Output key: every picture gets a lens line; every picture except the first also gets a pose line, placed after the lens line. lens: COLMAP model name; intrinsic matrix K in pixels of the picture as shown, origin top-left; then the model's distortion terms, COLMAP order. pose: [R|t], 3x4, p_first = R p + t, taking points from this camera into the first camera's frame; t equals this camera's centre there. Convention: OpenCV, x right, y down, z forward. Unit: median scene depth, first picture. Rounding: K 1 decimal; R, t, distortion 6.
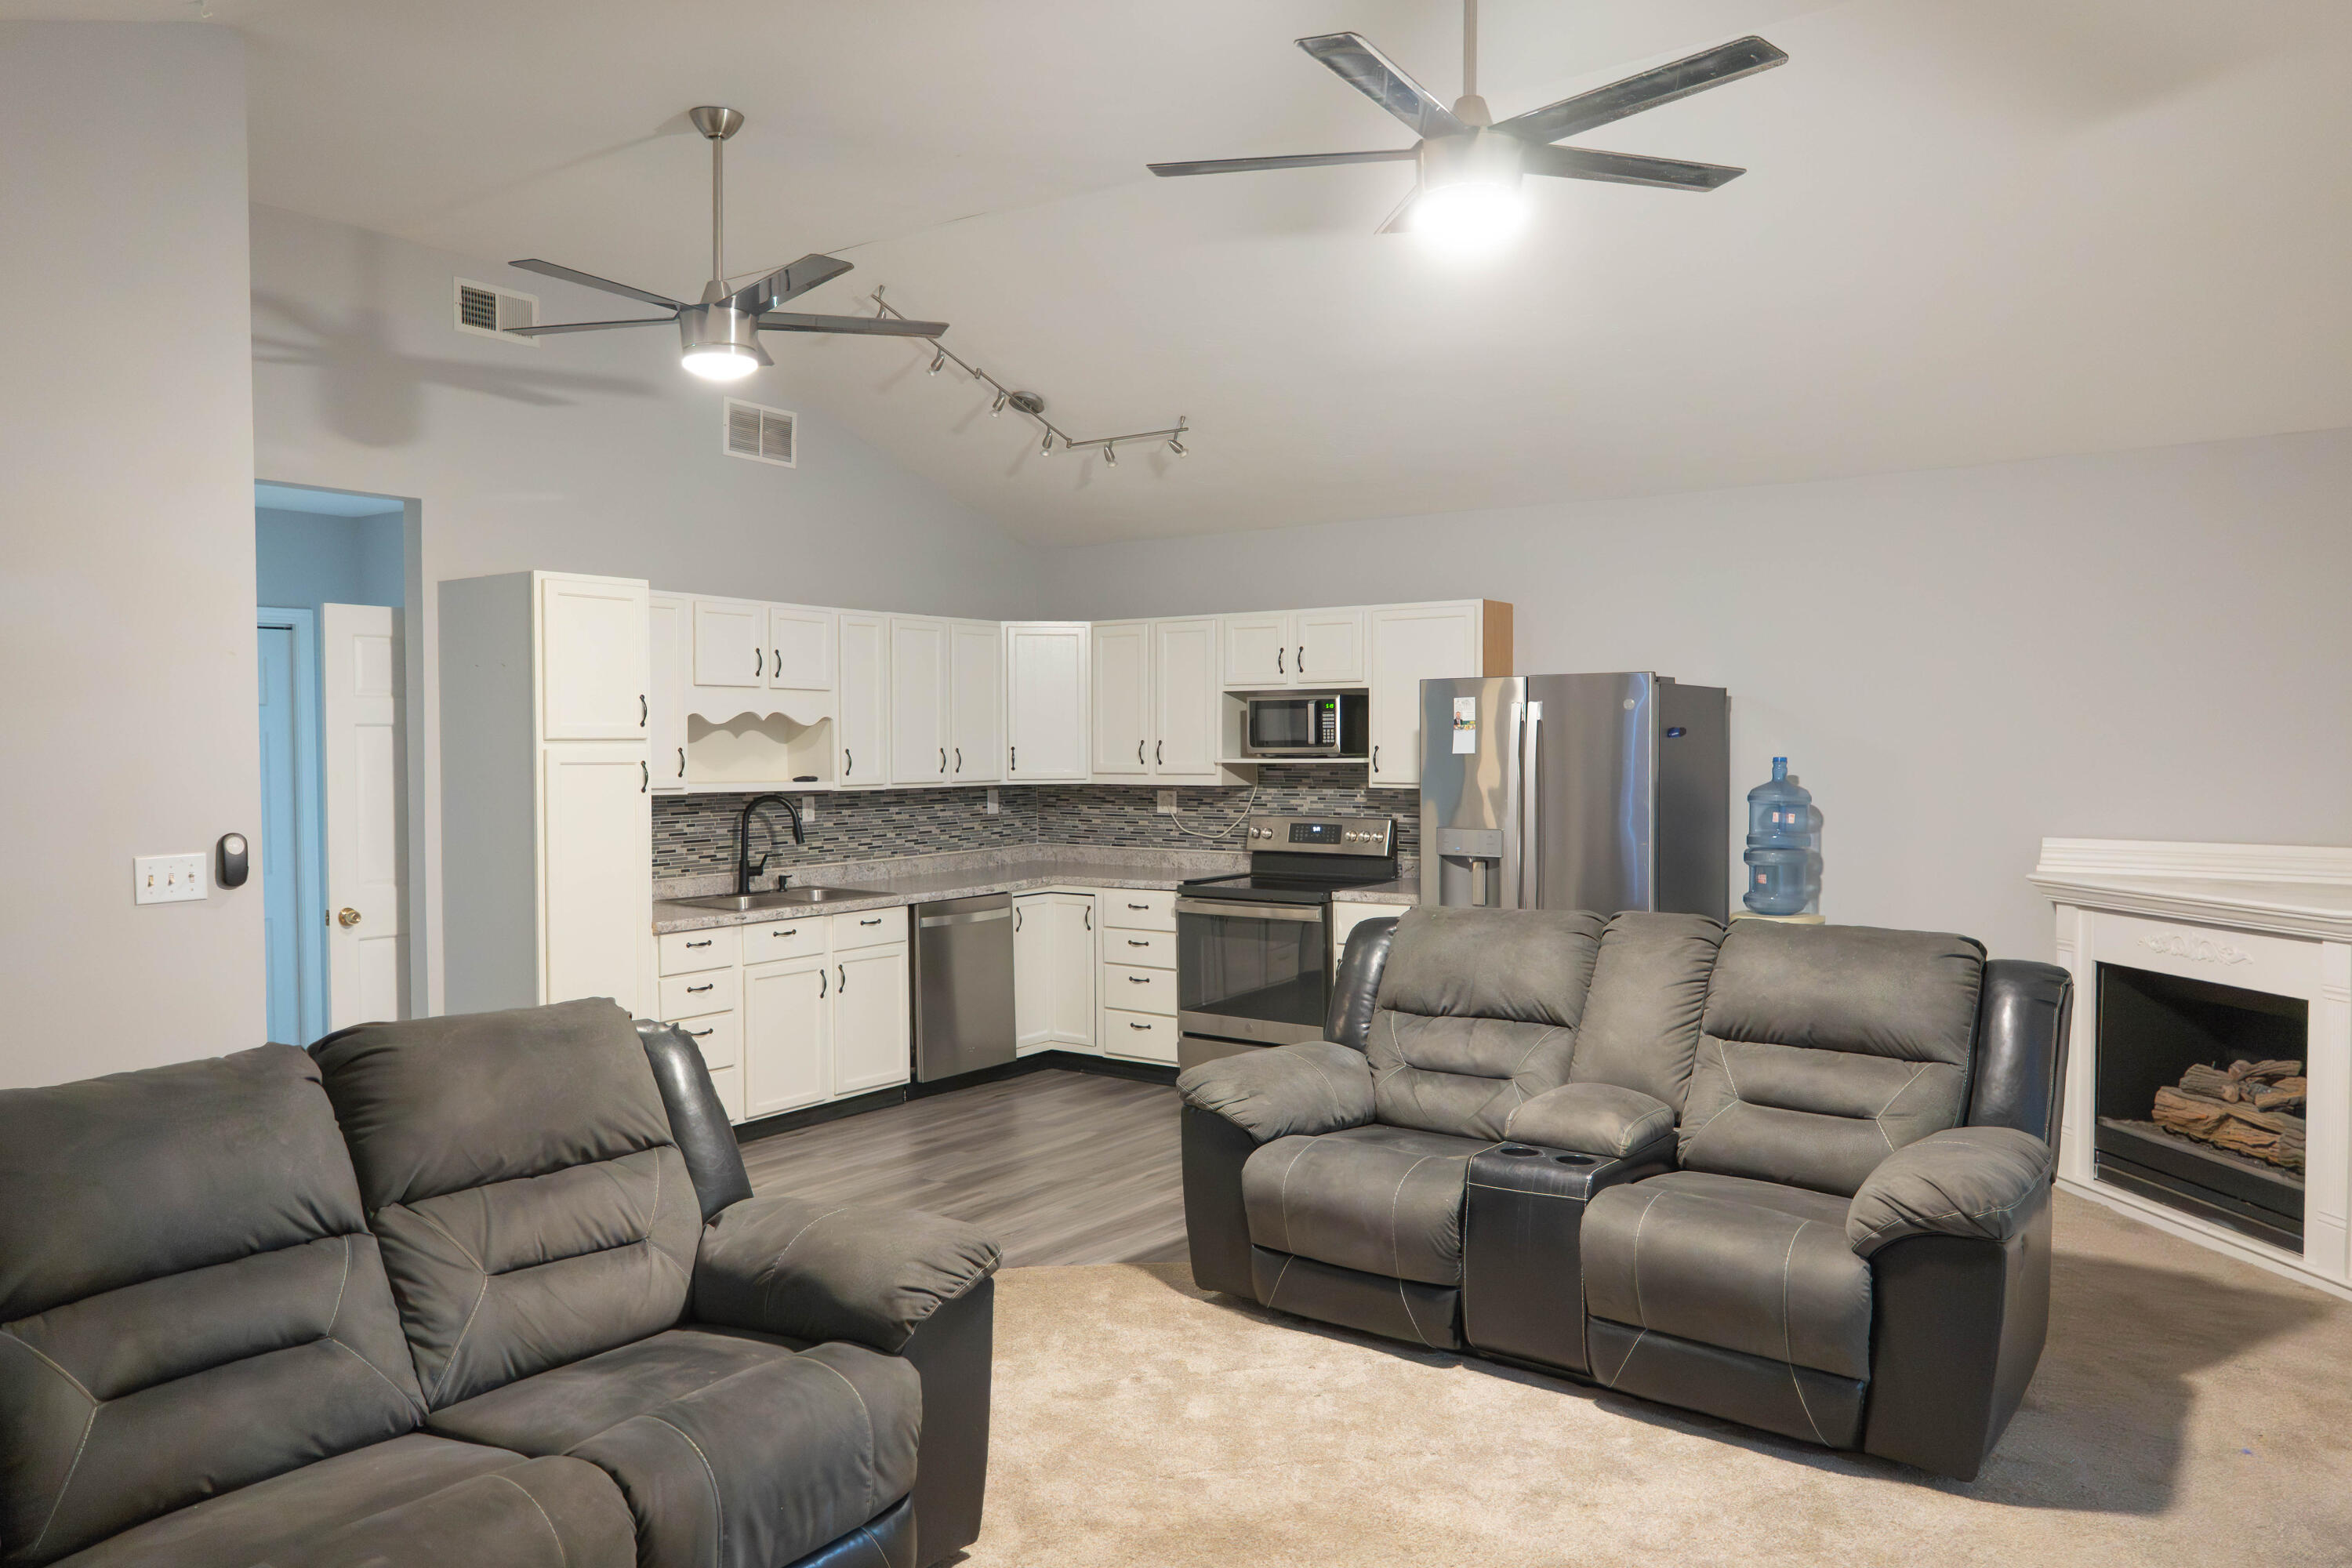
lens RADIAL K [[1573.6, 0, 1176.0], [0, 1573.6, 784.0], [0, 0, 1]] dist [0.004942, 0.000285]
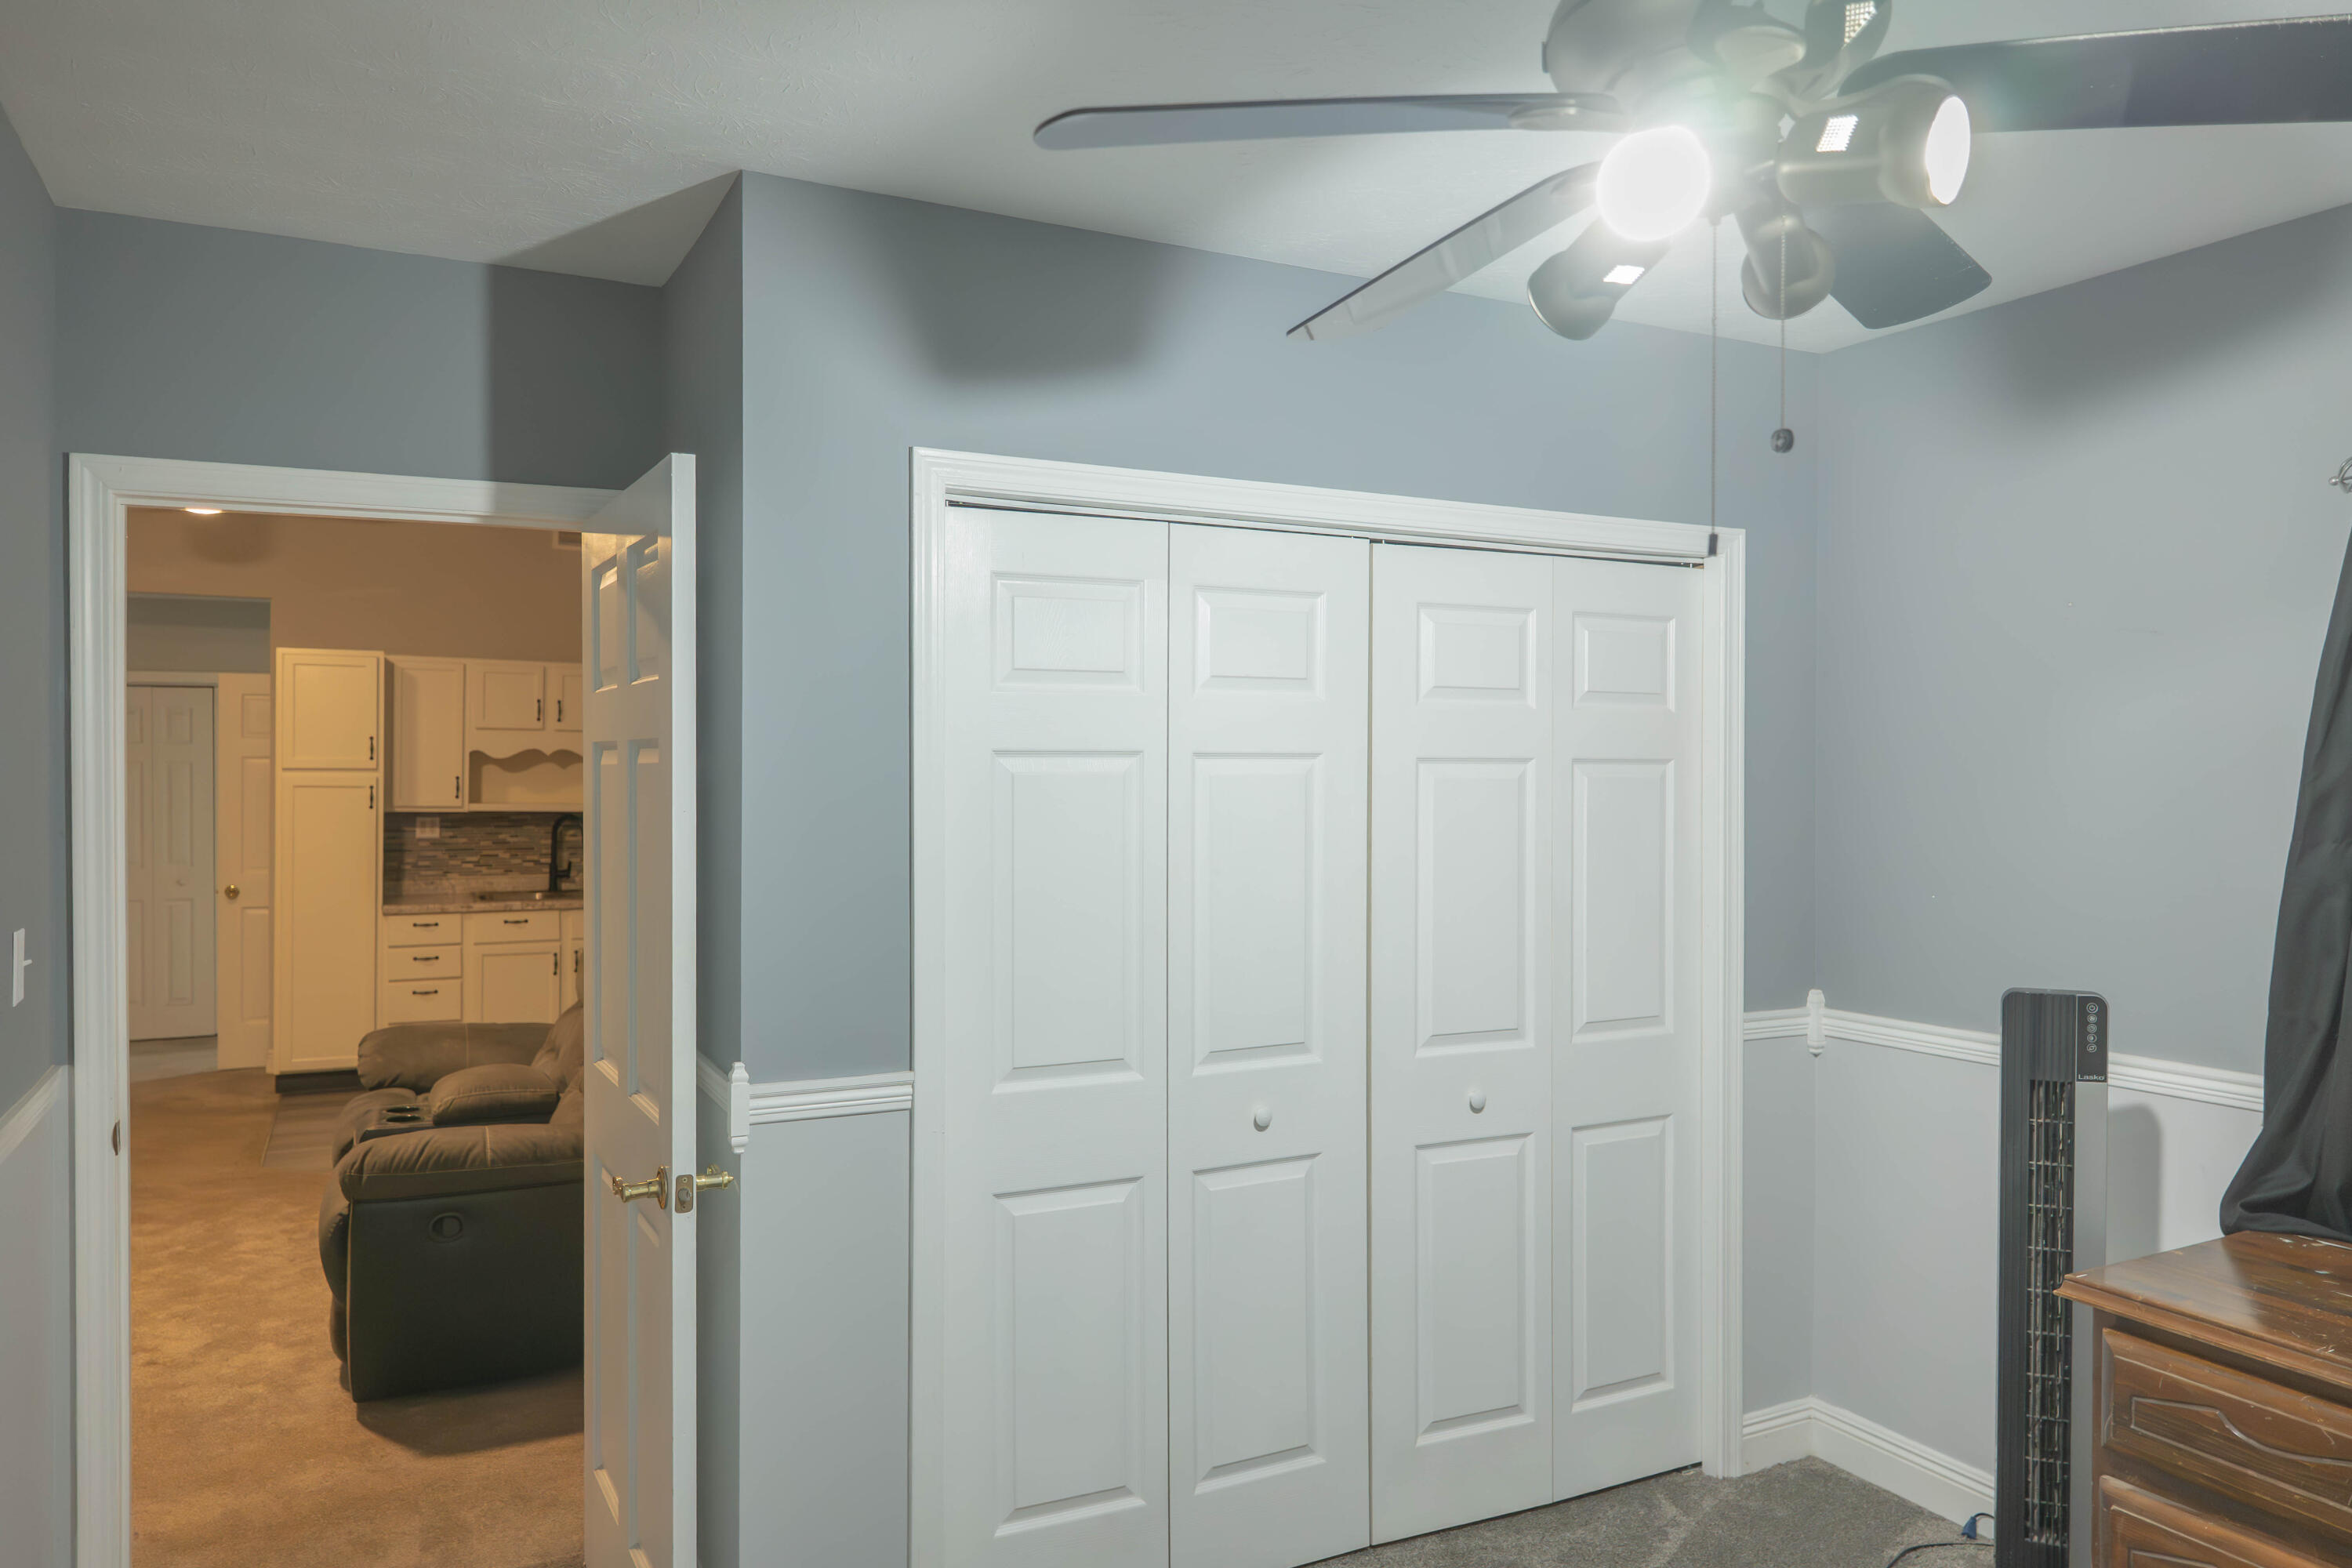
lens RADIAL K [[1560.7, 0, 1172.1], [0, 1560.7, 781.0], [0, 0, 1]] dist [-0.001491, -0.001148]
pose [[0.897848, 0.014491, -0.440068, 0.800637], [-0.023522, 0.999610, -0.015075, -0.013442], [0.439678, 0.023887, 0.897838, 0.094661]]
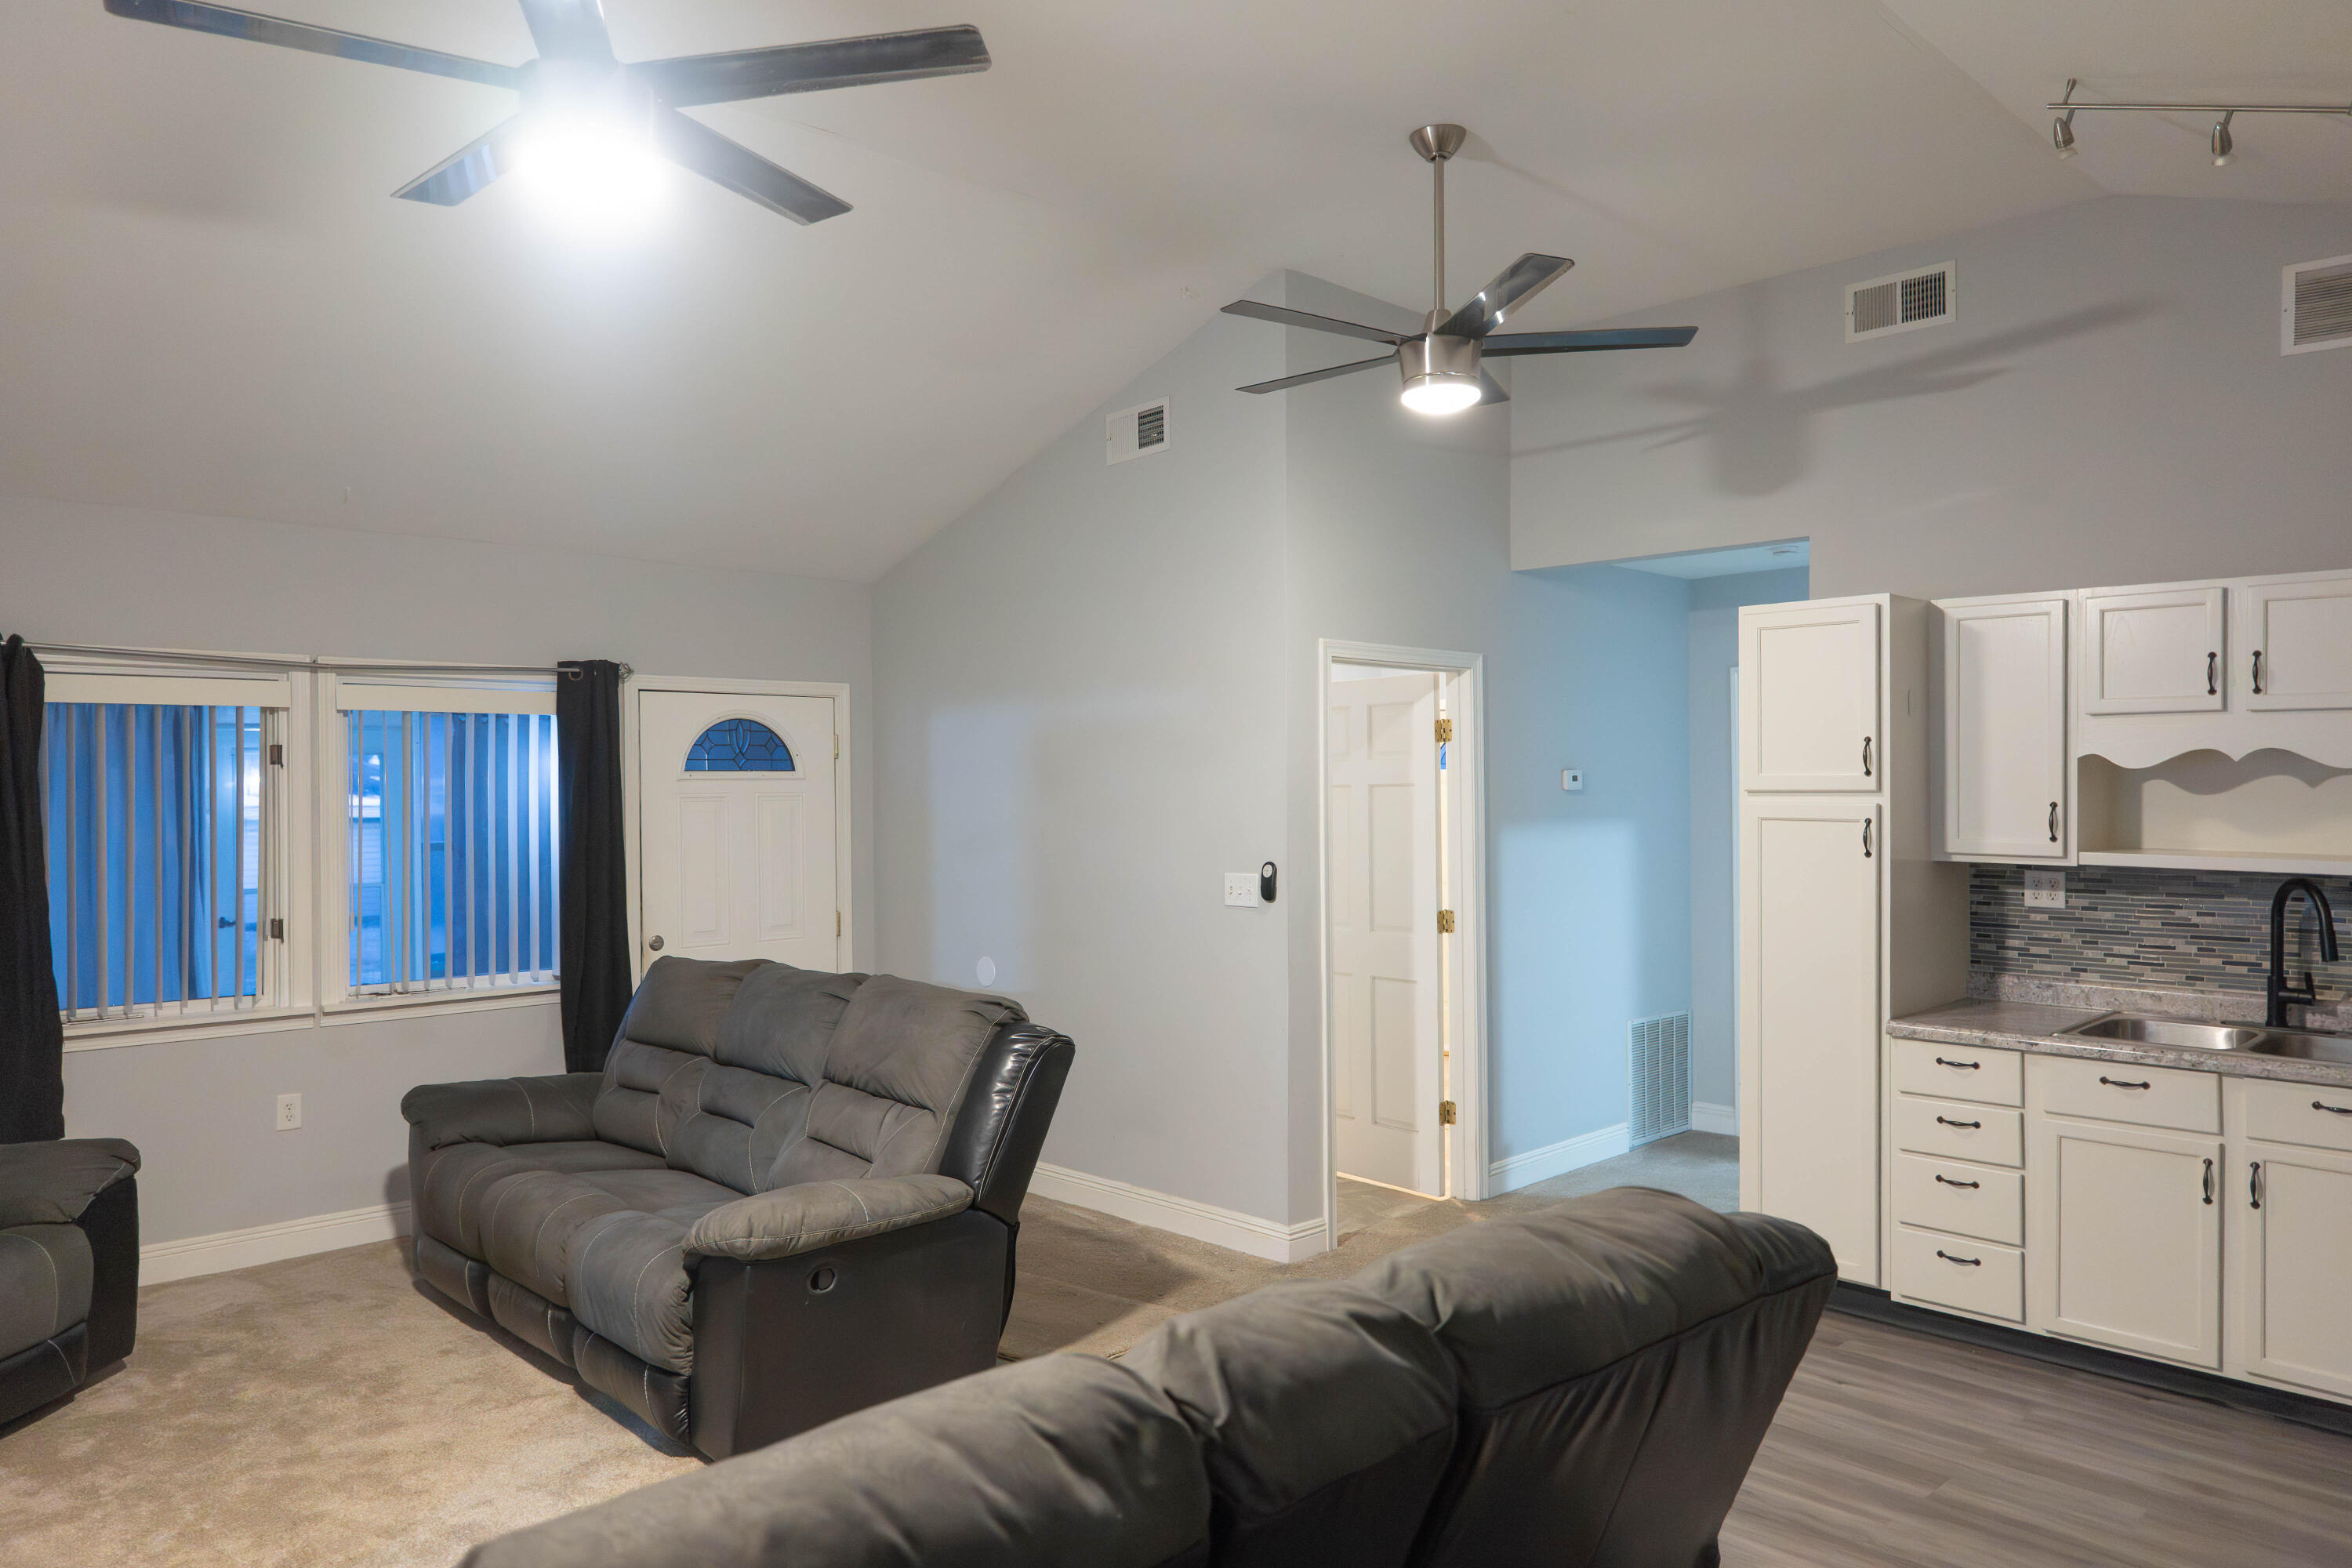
lens RADIAL K [[1560.7, 0, 1172.1], [0, 1560.7, 781.0], [0, 0, 1]] dist [-0.001491, -0.001148]
pose [[-0.161989, 0.004589, -0.986782, 0.472975], [-0.021715, 0.999730, 0.008214, -0.029958], [0.986554, 0.022759, -0.161846, 0.719180]]
